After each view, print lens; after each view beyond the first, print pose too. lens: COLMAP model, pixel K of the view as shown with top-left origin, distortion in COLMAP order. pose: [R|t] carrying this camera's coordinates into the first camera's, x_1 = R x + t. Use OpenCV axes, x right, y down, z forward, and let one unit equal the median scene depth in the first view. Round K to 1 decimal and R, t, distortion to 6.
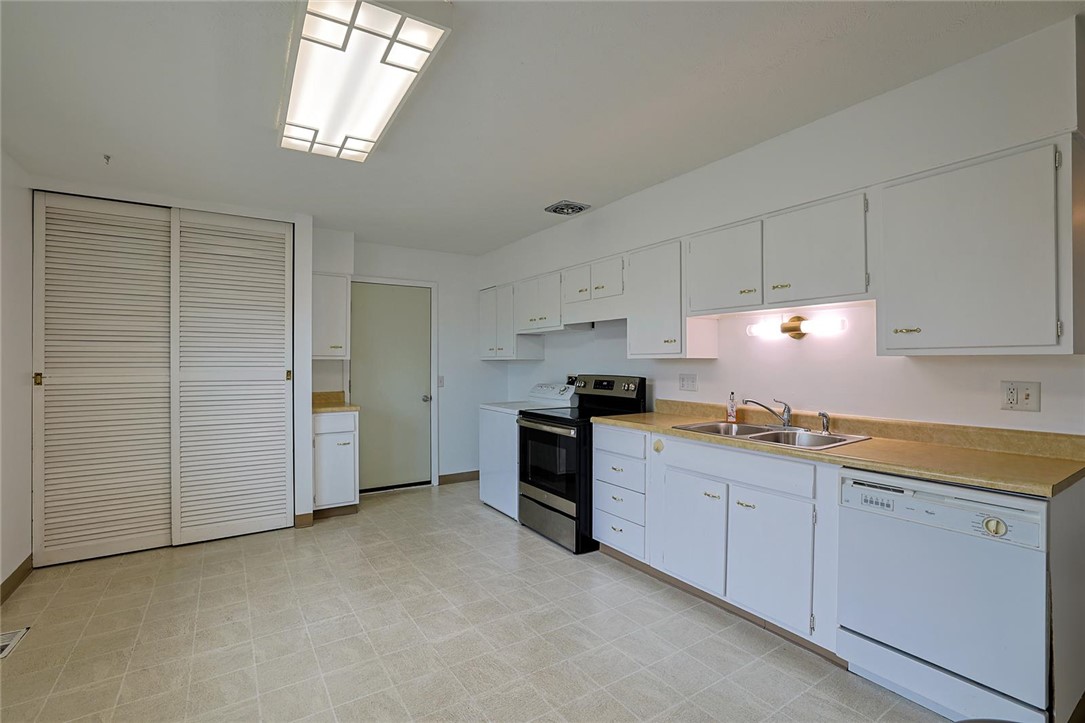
lens RADIAL K [[493.9, 0, 544.3], [0, 493.9, 363.6], [0, 0, 1]] dist [-0.000301, 0.000368]
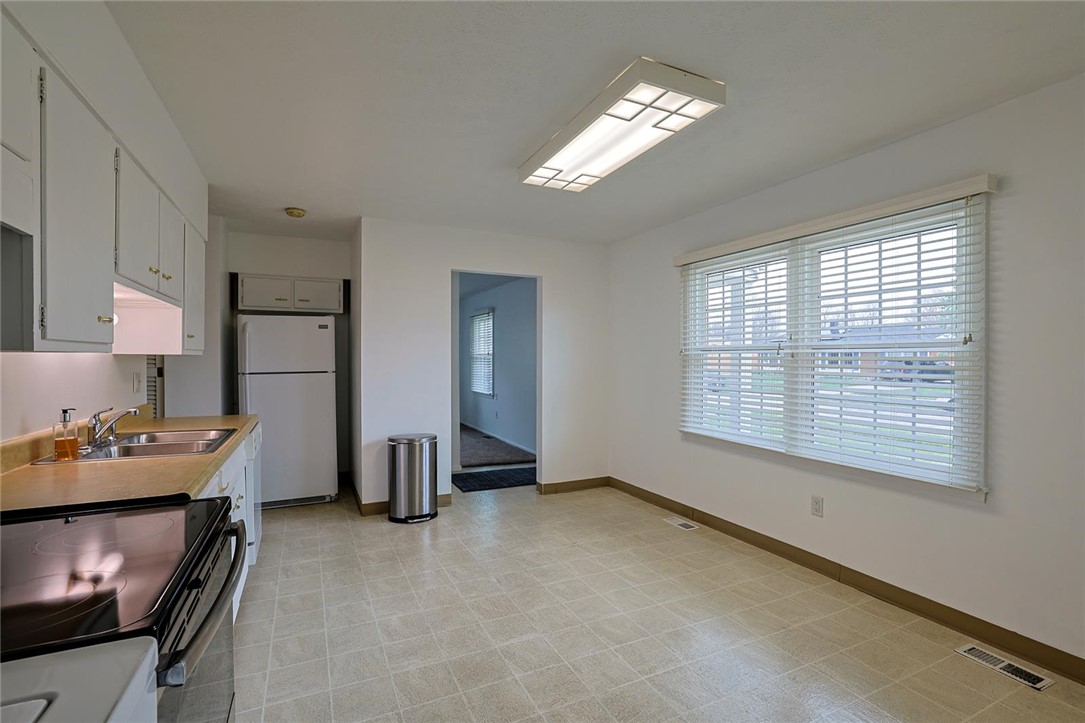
lens RADIAL K [[493.9, 0, 544.3], [0, 493.9, 363.6], [0, 0, 1]] dist [-0.000301, 0.000368]
pose [[-0.991525, 0.000958, 0.129912, -0.217315], [0.002458, 0.999932, 0.011385, -0.002842], [-0.129892, 0.011607, -0.991460, 1.170016]]
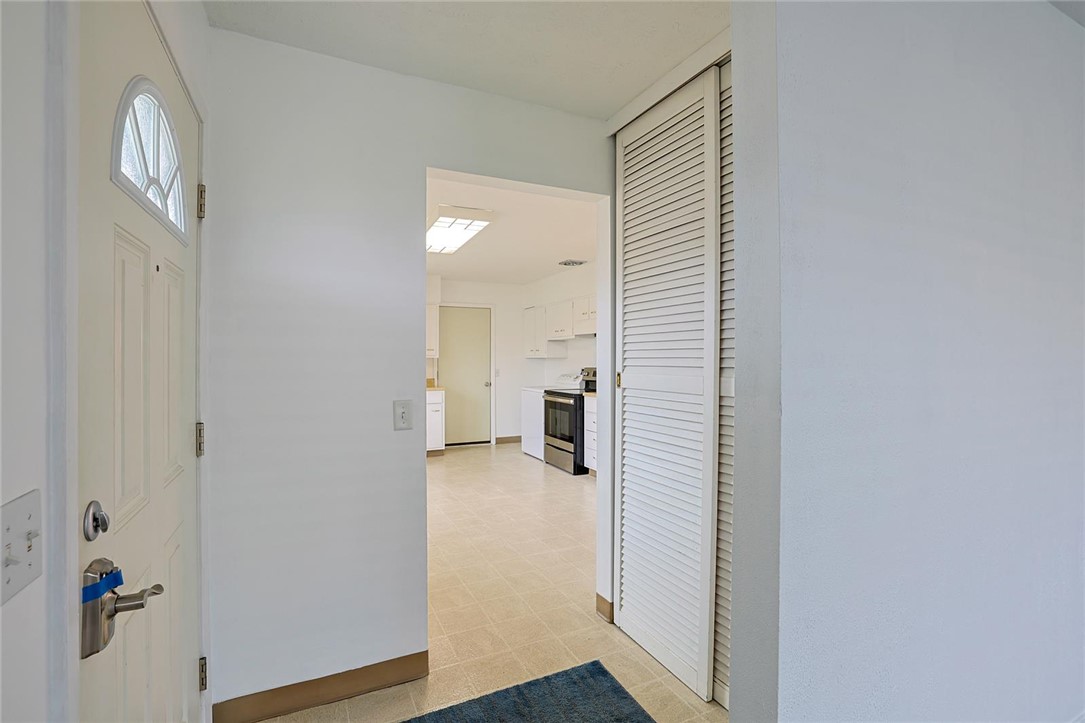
lens RADIAL K [[493.9, 0, 544.3], [0, 493.9, 363.6], [0, 0, 1]] dist [-0.000301, 0.000368]
pose [[0.991652, 0.002144, -0.128924, 0.150732], [-0.001851, 0.999995, 0.002399, 0.007072], [0.128929, -0.002141, 0.991652, -0.554417]]
